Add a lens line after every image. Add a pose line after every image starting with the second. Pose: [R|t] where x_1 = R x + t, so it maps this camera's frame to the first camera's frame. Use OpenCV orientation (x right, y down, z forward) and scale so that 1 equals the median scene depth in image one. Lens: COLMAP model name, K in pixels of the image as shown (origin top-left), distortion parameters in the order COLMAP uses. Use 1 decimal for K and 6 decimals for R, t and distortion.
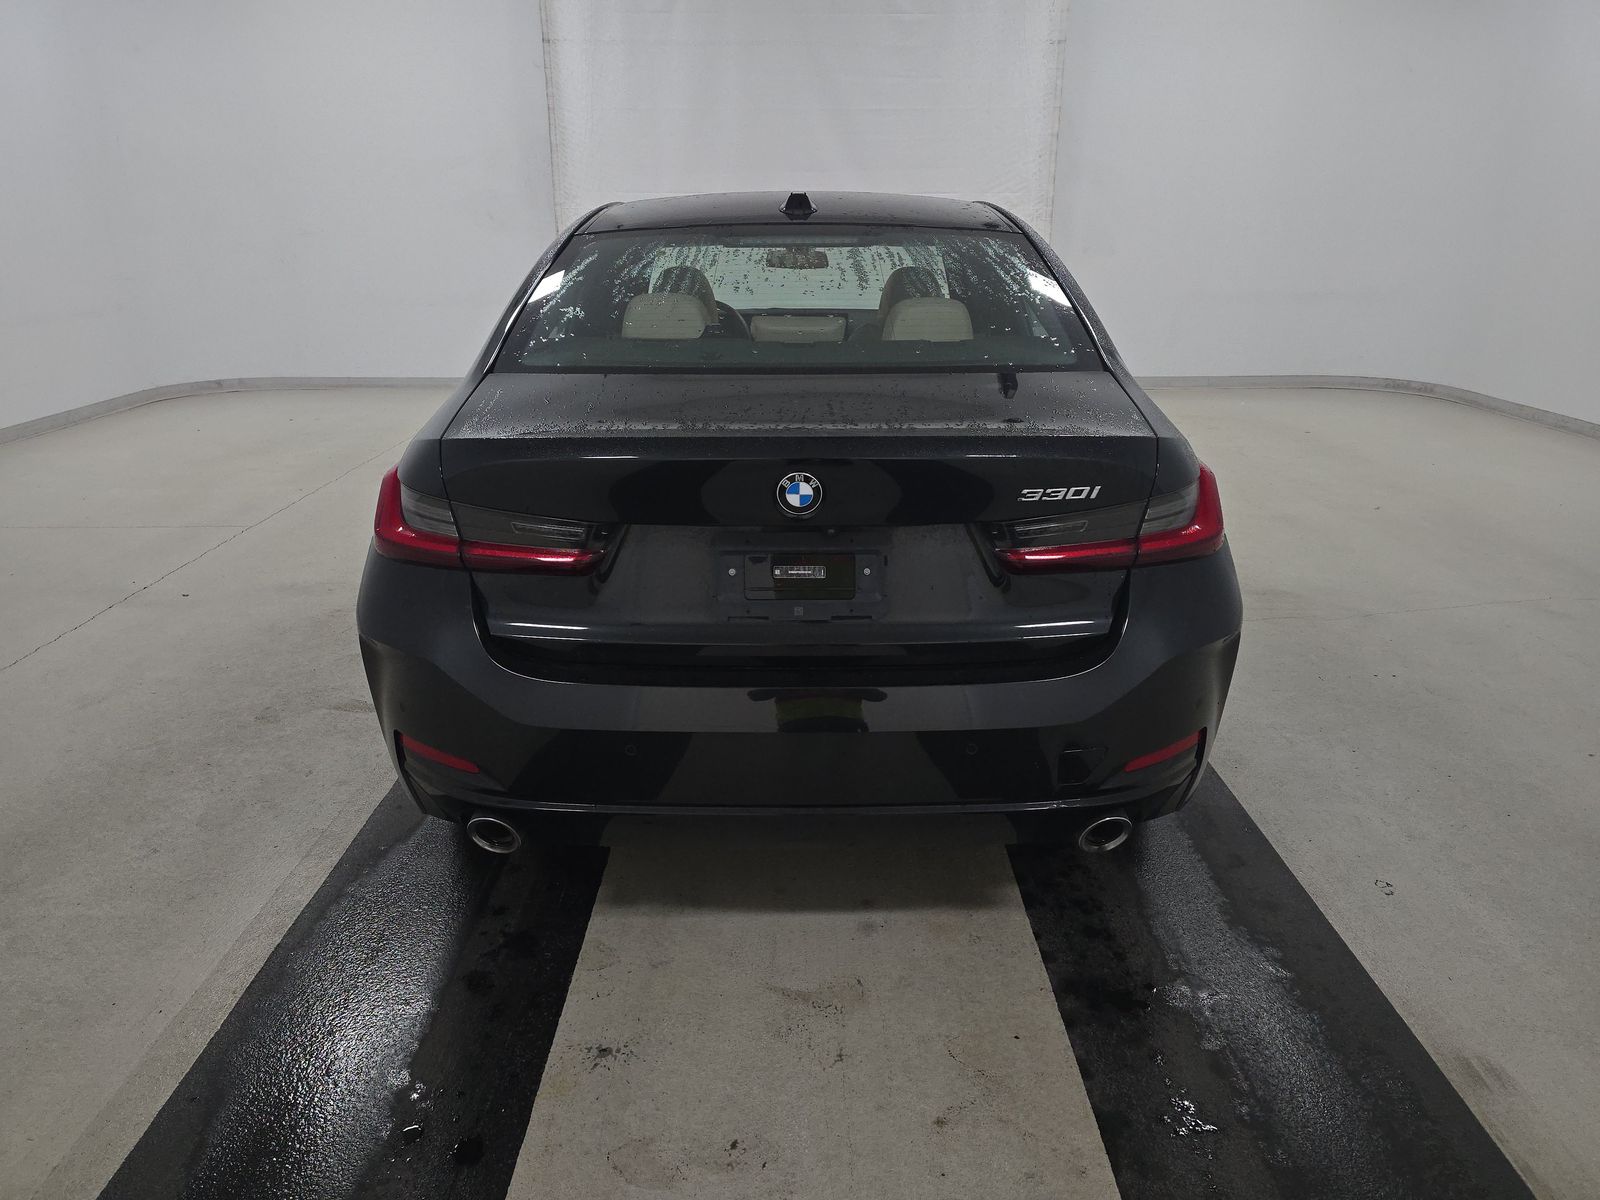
lens RADIAL K [[1069.0, 0, 801.4], [0, 1069.0, 600.2], [0, 0, 1]] dist [0.041556, -0.031995]
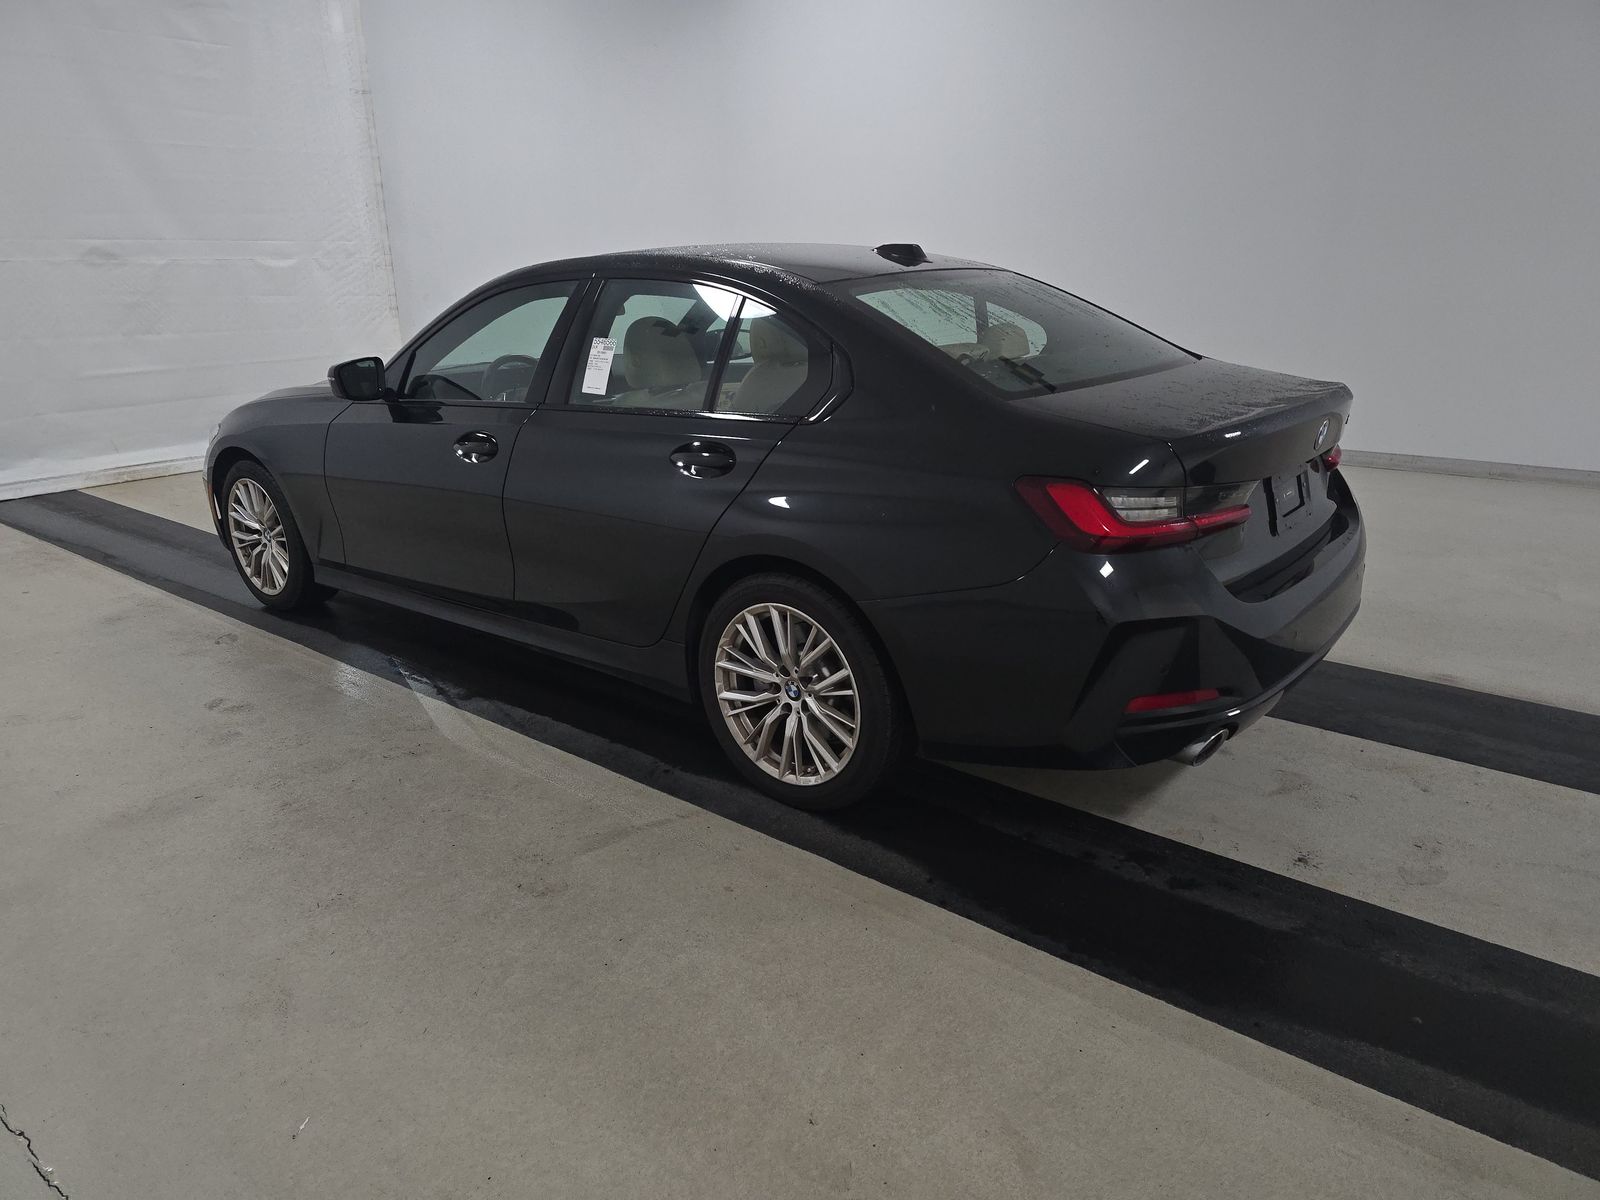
lens RADIAL K [[1069.0, 0, 794.7], [0, 1069.0, 602.9], [0, 0, 1]] dist [0.041556, -0.031995]
pose [[0.632907, -0.244835, 0.734496, -1.386514], [0.273186, 0.958284, 0.084030, -0.169809], [-0.724430, 0.147471, 0.673390, 0.451527]]
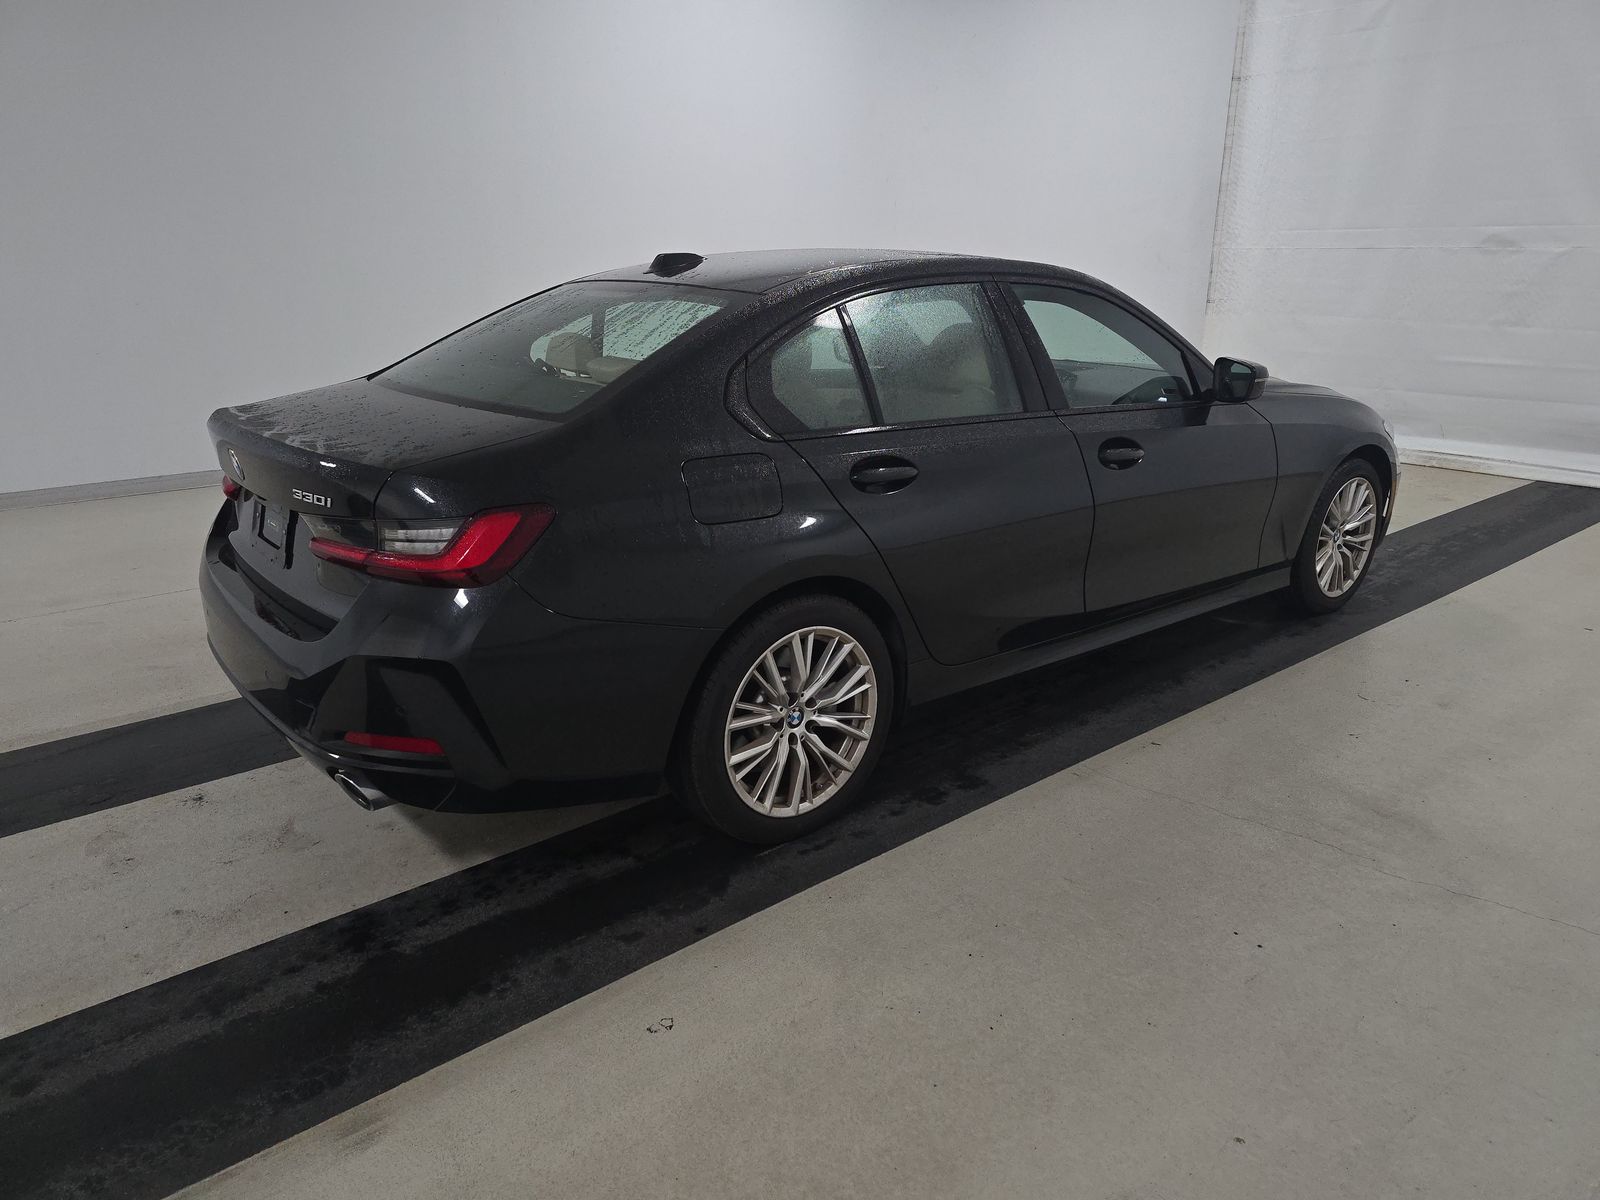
lens RADIAL K [[1069.0, 0, 804.6], [0, 1069.0, 597.6], [0, 0, 1]] dist [0.041556, -0.031995]
pose [[0.634758, 0.235511, -0.735946, 1.348552], [-0.256560, 0.962626, 0.086766, -0.210015], [0.728875, 0.133739, 0.671457, 0.496553]]
